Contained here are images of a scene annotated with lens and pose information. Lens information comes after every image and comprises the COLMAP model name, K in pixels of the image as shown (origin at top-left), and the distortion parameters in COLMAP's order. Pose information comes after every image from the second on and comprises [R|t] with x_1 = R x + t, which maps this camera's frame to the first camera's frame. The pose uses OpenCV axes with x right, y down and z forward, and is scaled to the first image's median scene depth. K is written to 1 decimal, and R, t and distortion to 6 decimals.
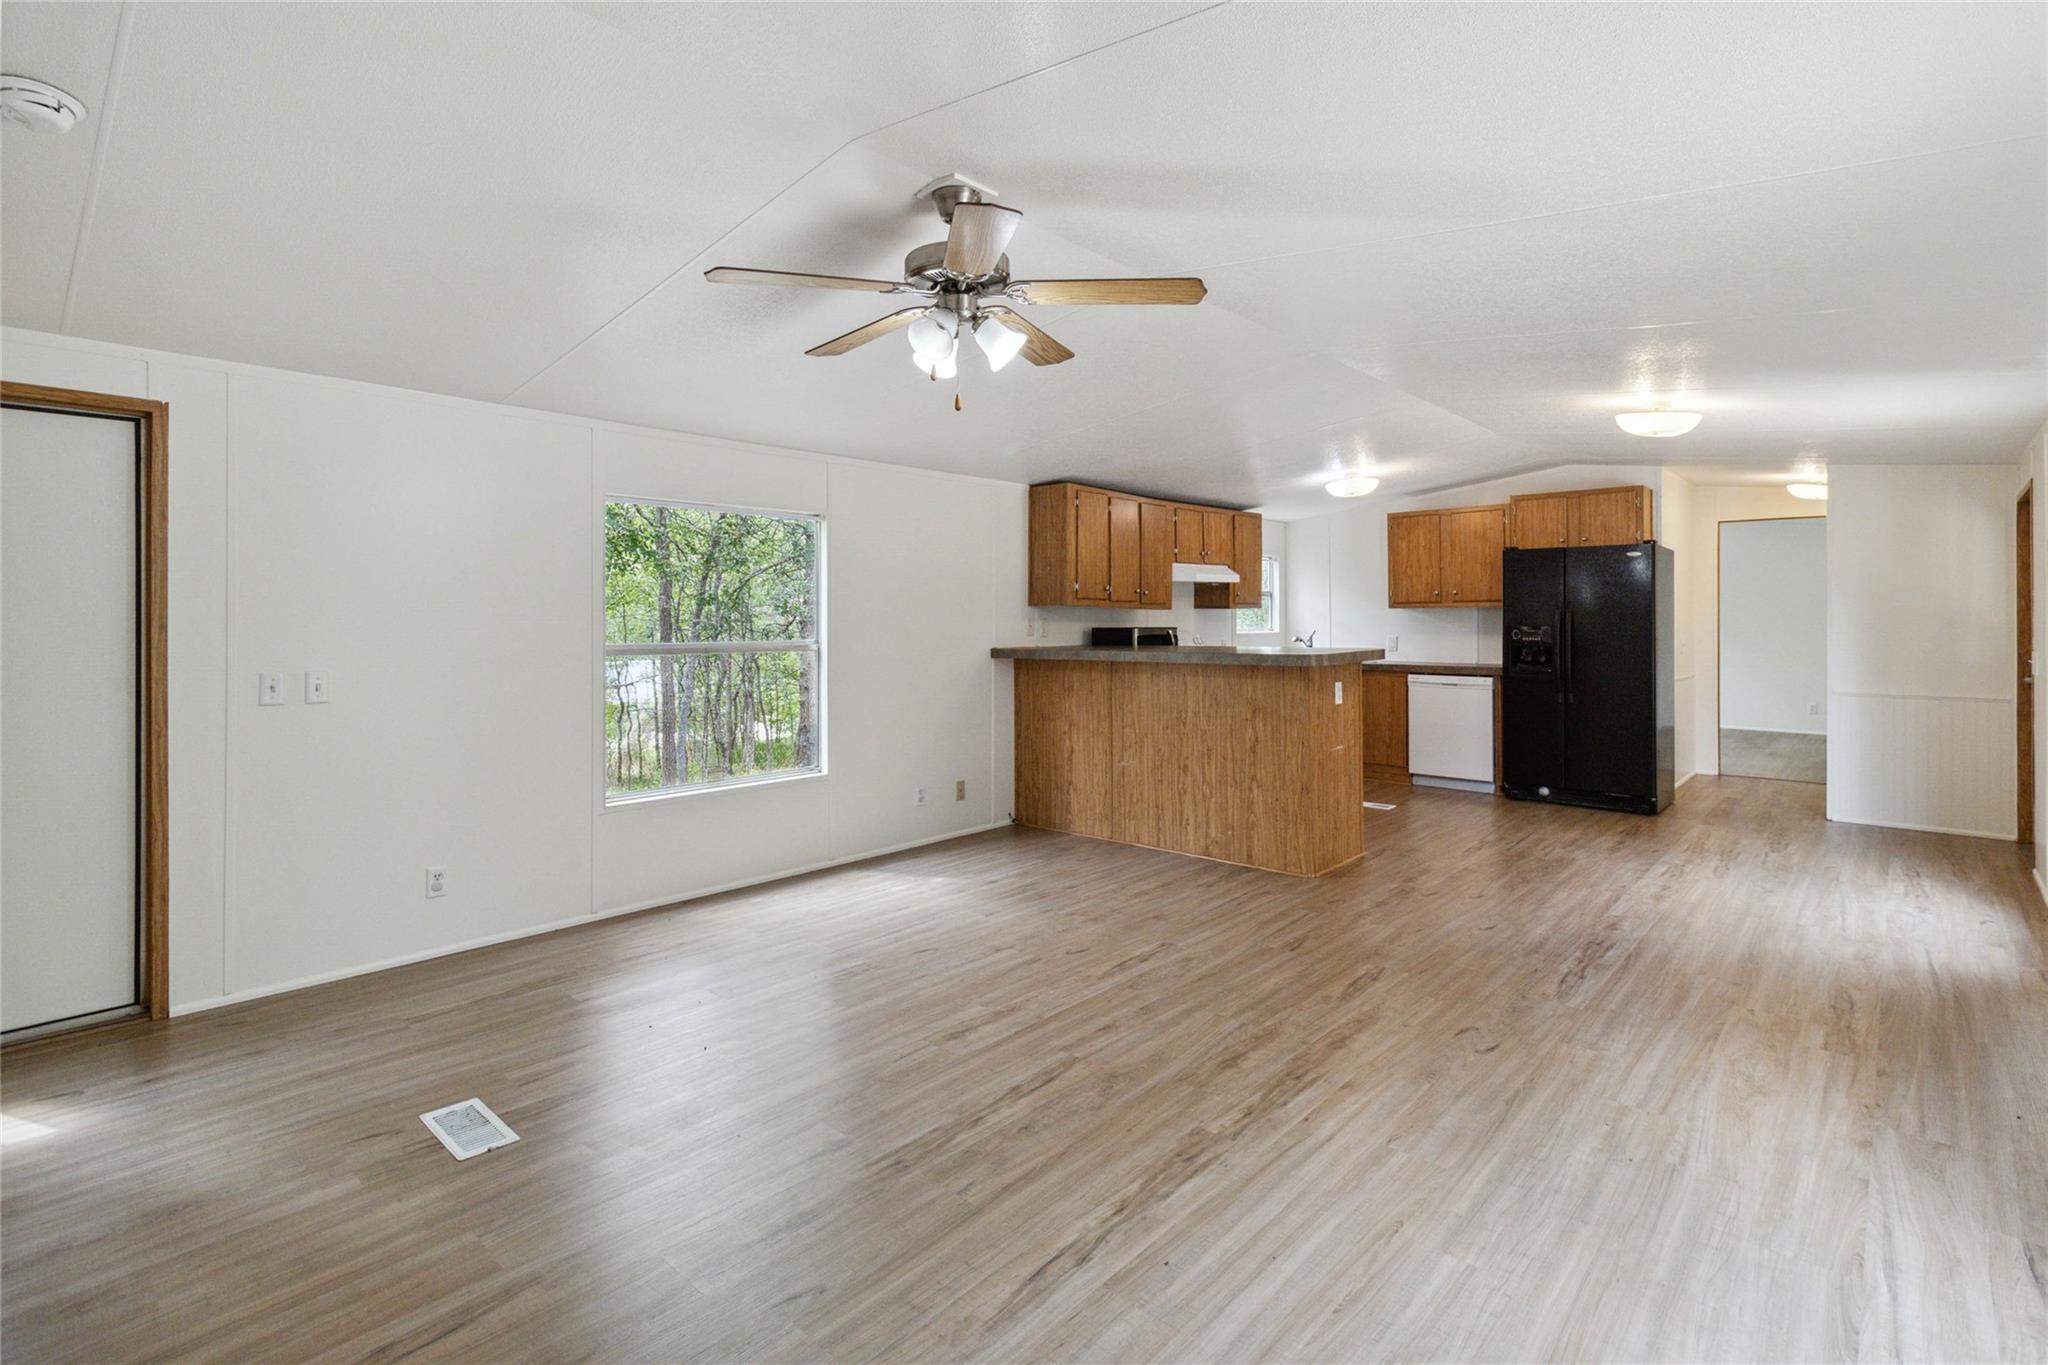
lens RADIAL K [[955.6, 0, 1030.2], [0, 955.6, 628.5], [0, 0, 1]] dist [0.001638, 0.000043]
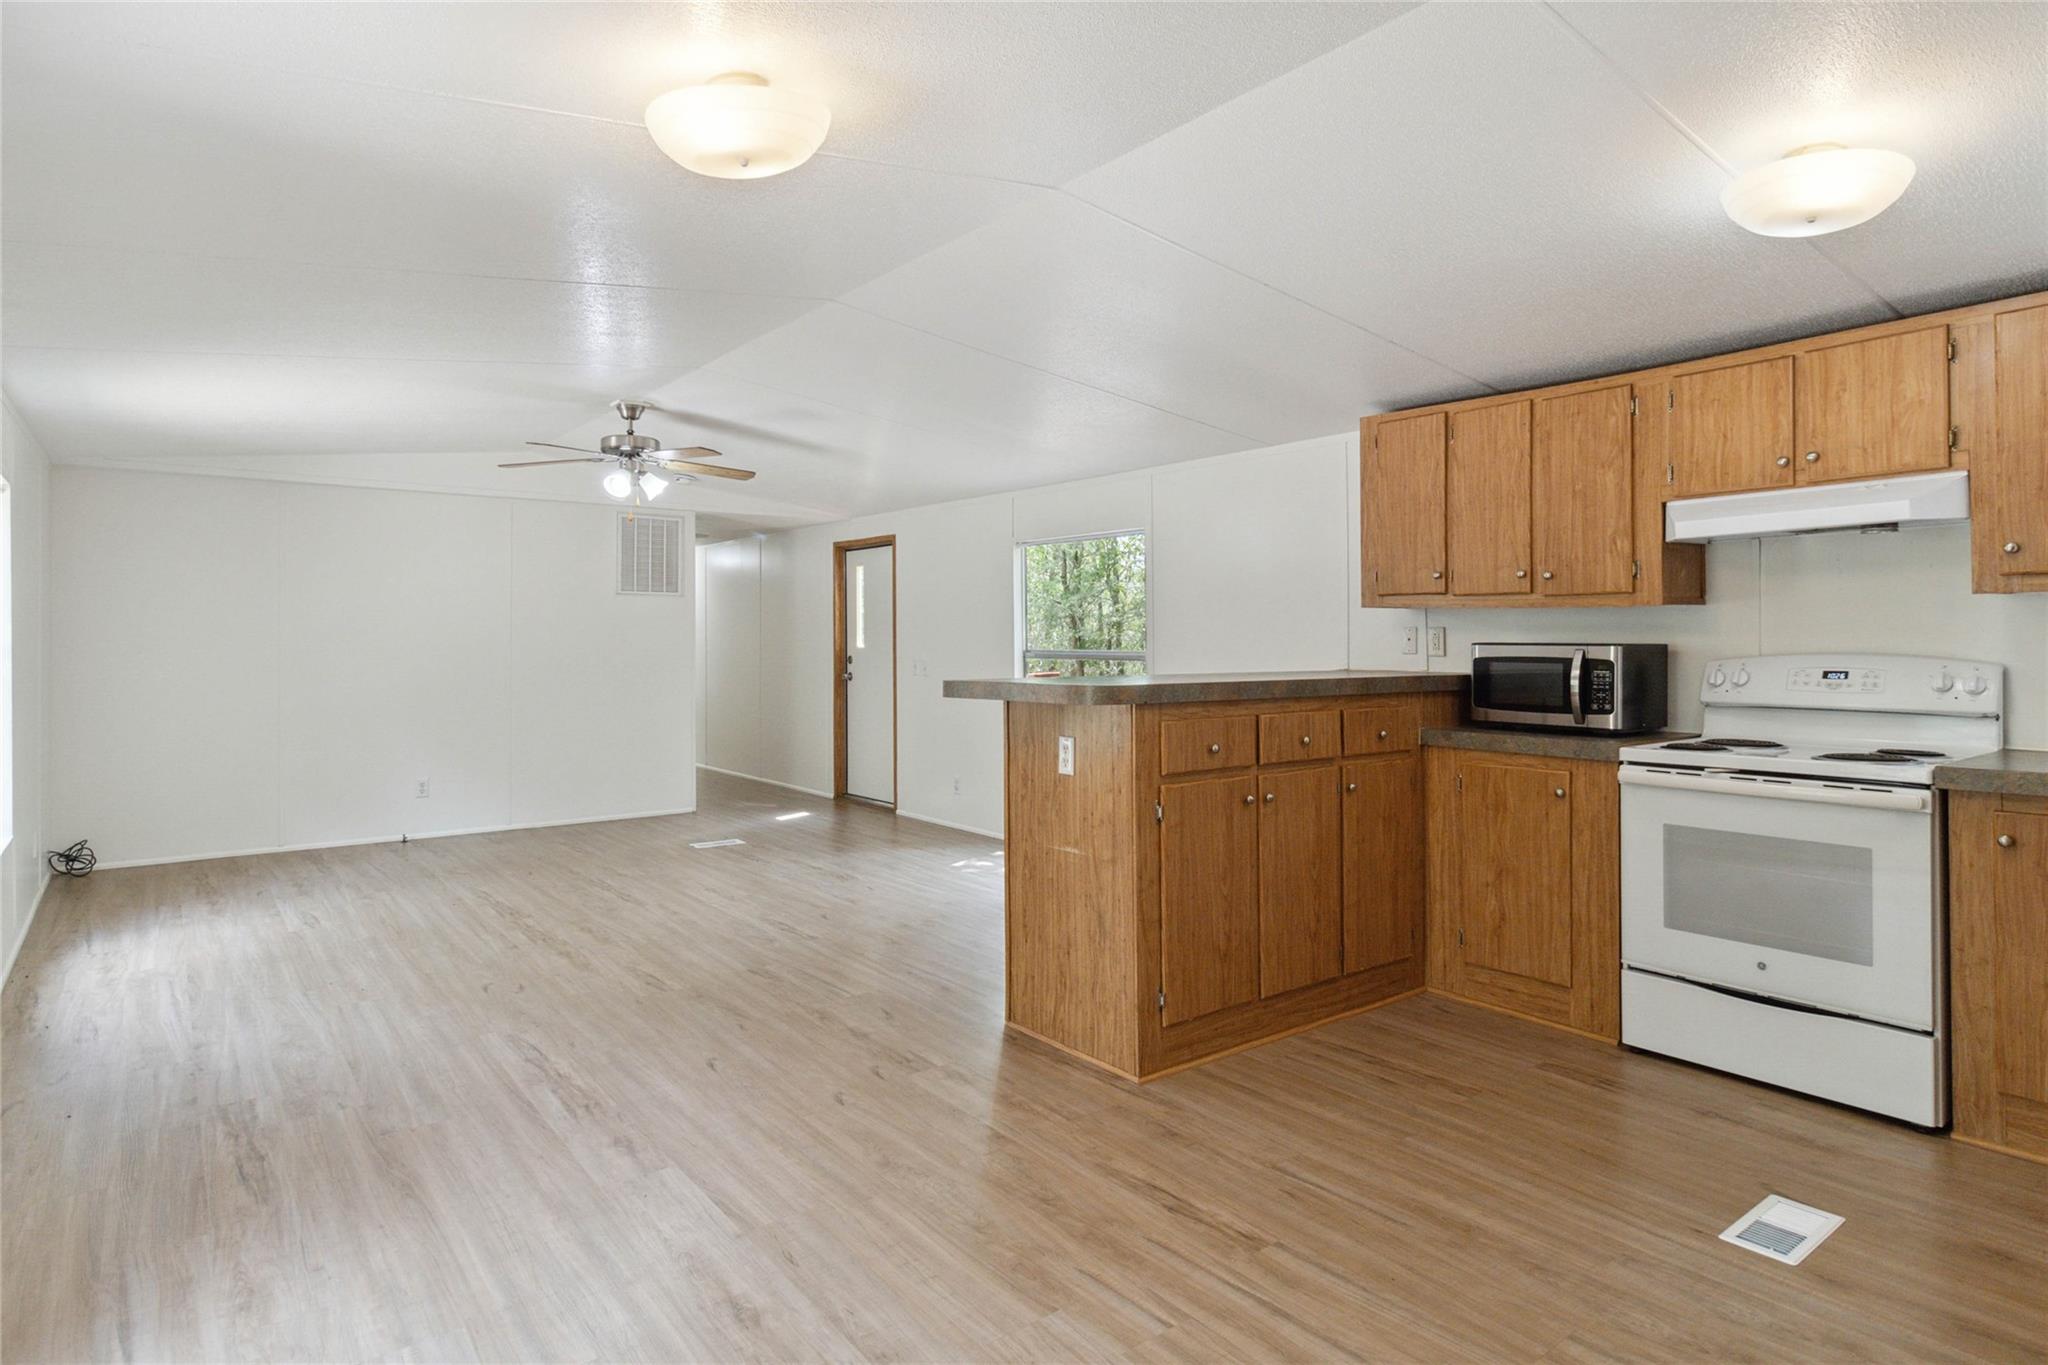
lens RADIAL K [[1143.2, 0, 1029.1], [0, 1143.2, 636.8], [0, 0, 1]] dist [0.003580, 0.001059]
pose [[-0.179003, 0.005094, -0.983835, 1.855164], [-0.004049, 0.999974, 0.005915, -0.016729], [0.983840, 0.005042, -0.178978, 2.013771]]
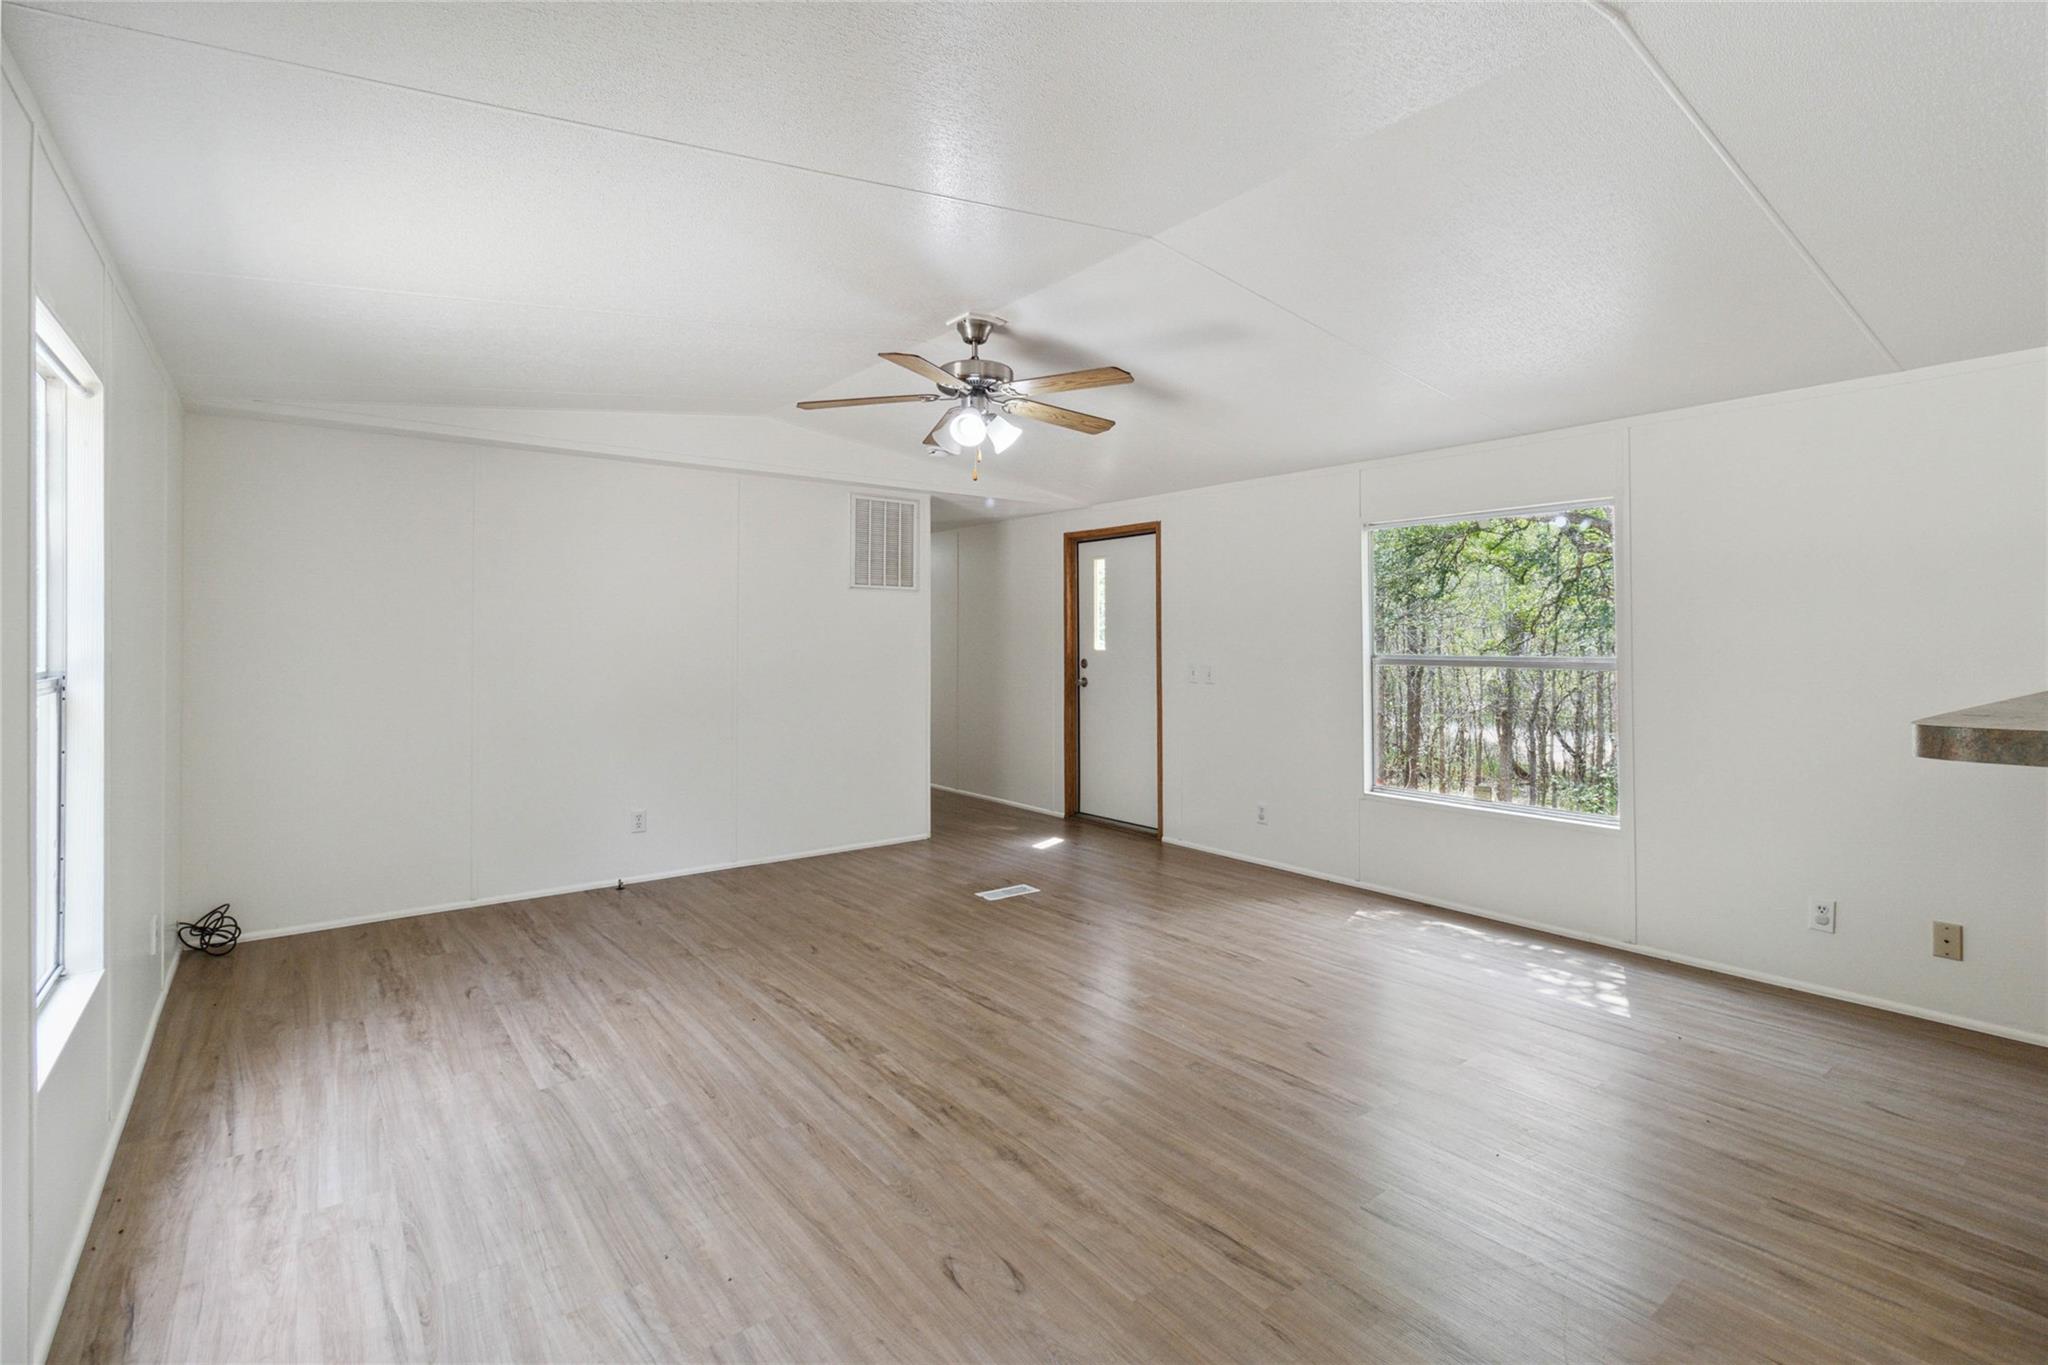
lens RADIAL K [[955.6, 0, 1030.2], [0, 955.6, 628.5], [0, 0, 1]] dist [0.001638, 0.000043]
pose [[-0.171108, -0.005188, -0.985239, 1.178716], [-0.006010, 0.999973, -0.004222, -0.008757], [0.985234, 0.005198, -0.171135, 1.214174]]
